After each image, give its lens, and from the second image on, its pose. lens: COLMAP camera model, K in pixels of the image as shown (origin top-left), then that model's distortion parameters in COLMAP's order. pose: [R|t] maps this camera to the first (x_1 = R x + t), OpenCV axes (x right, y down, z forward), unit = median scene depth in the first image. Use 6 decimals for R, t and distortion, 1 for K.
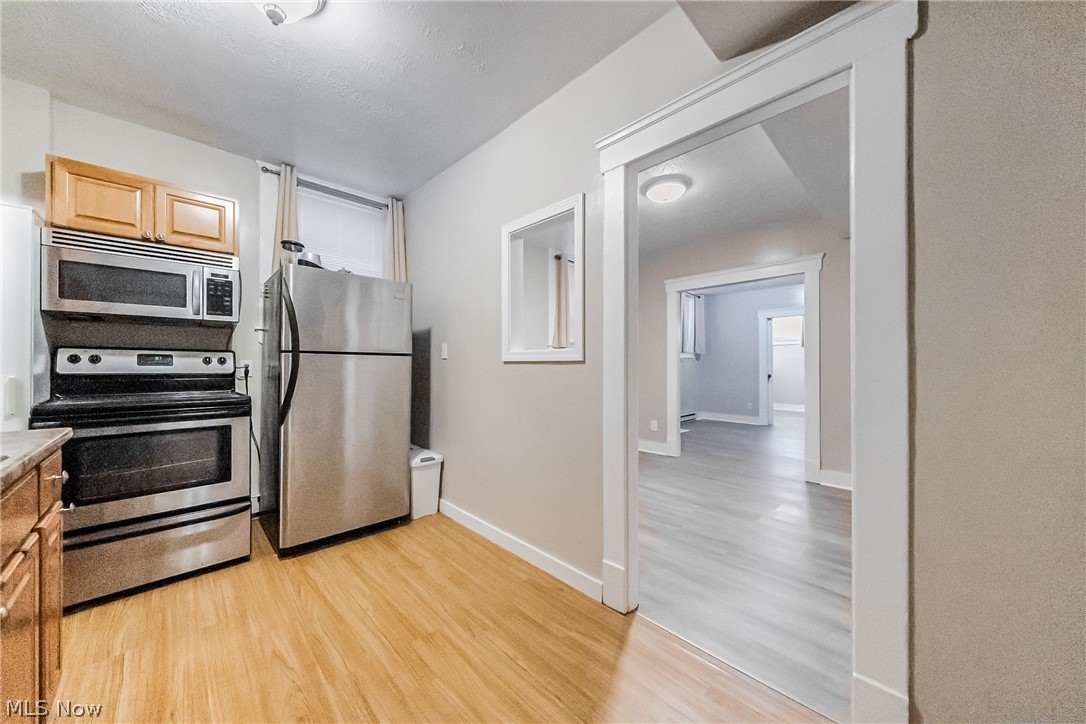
lens RADIAL K [[378.0, 0, 539.4], [0, 378.0, 364.9], [0, 0, 1]] dist [-0.000761, -0.000102]
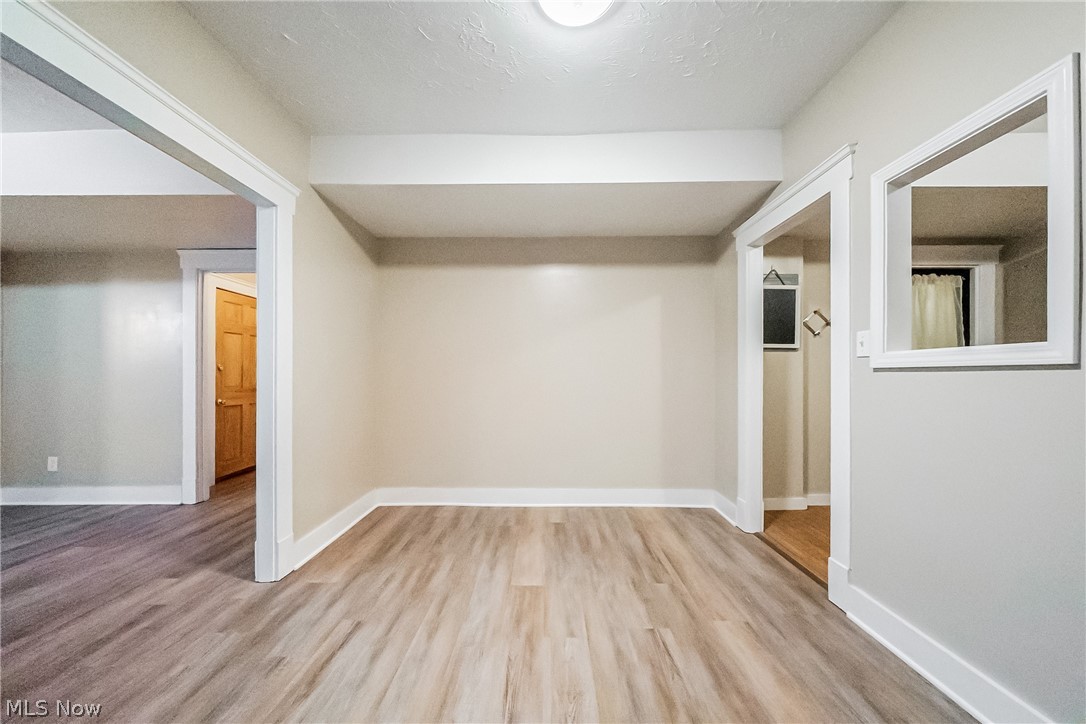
lens RADIAL K [[372.7, 0, 541.8], [0, 372.7, 372.7], [0, 0, 1]] dist [-0.001594, -0.000161]
pose [[-0.700475, 0.003801, 0.713667, 0.067310], [0.000915, 0.999990, -0.004428, 0.003403], [-0.713676, -0.002448, -0.700471, 1.956878]]
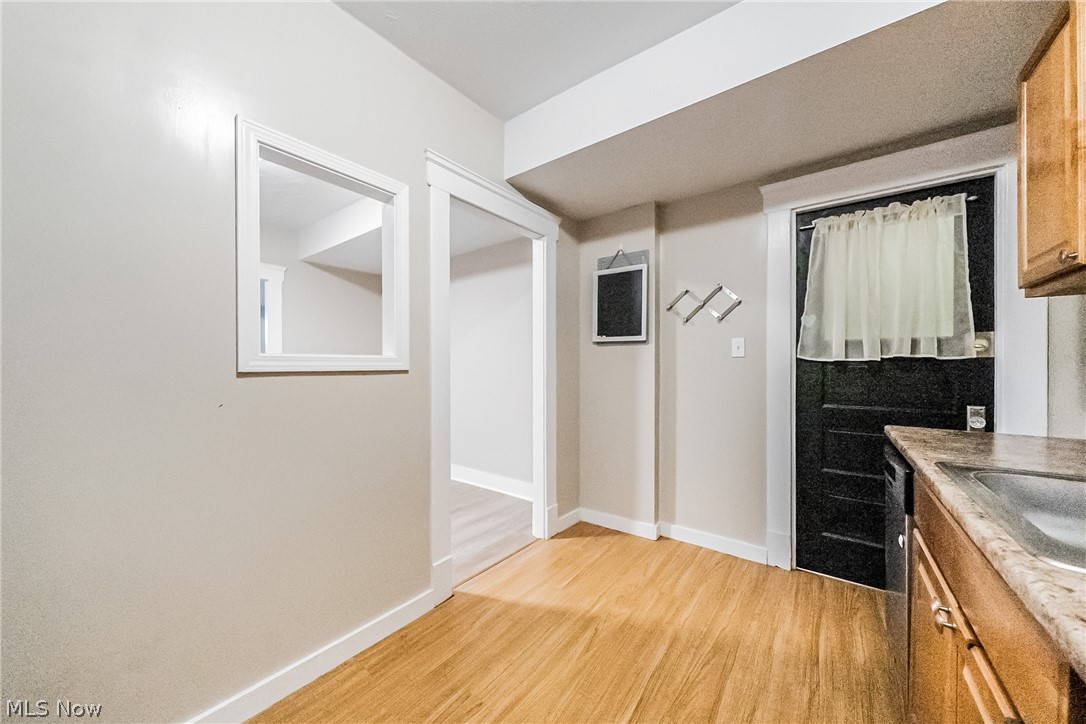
lens RADIAL K [[379.4, 0, 536.1], [0, 379.4, 366.8], [0, 0, 1]] dist [-0.000003, -0.000017]
pose [[-0.133280, -0.004185, 0.991070, -0.750605], [0.002521, 0.999986, 0.004561, -0.019794], [-0.991075, 0.003107, -0.133268, 0.732917]]
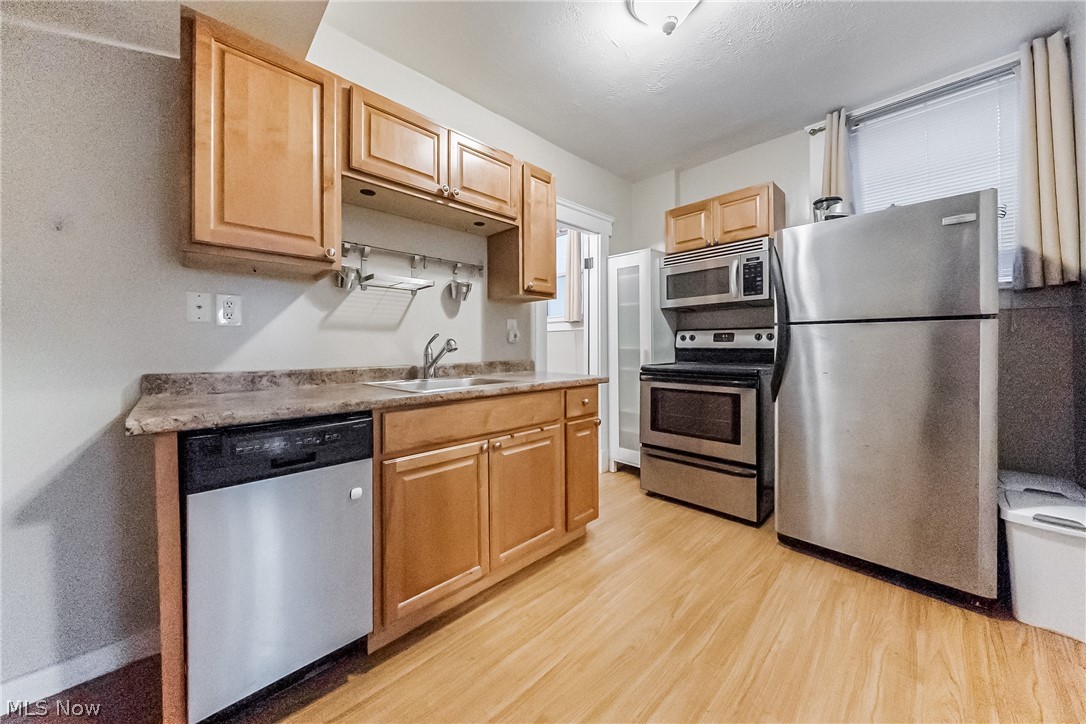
lens RADIAL K [[375.1, 0, 528.4], [0, 375.1, 347.5], [0, 0, 1]] dist [-0.008091, -0.000107]
pose [[-0.030045, -0.001262, -0.999548, 0.276752], [0.003095, 0.999994, -0.001356, 0.022012], [0.999544, -0.003134, -0.030041, 0.404420]]
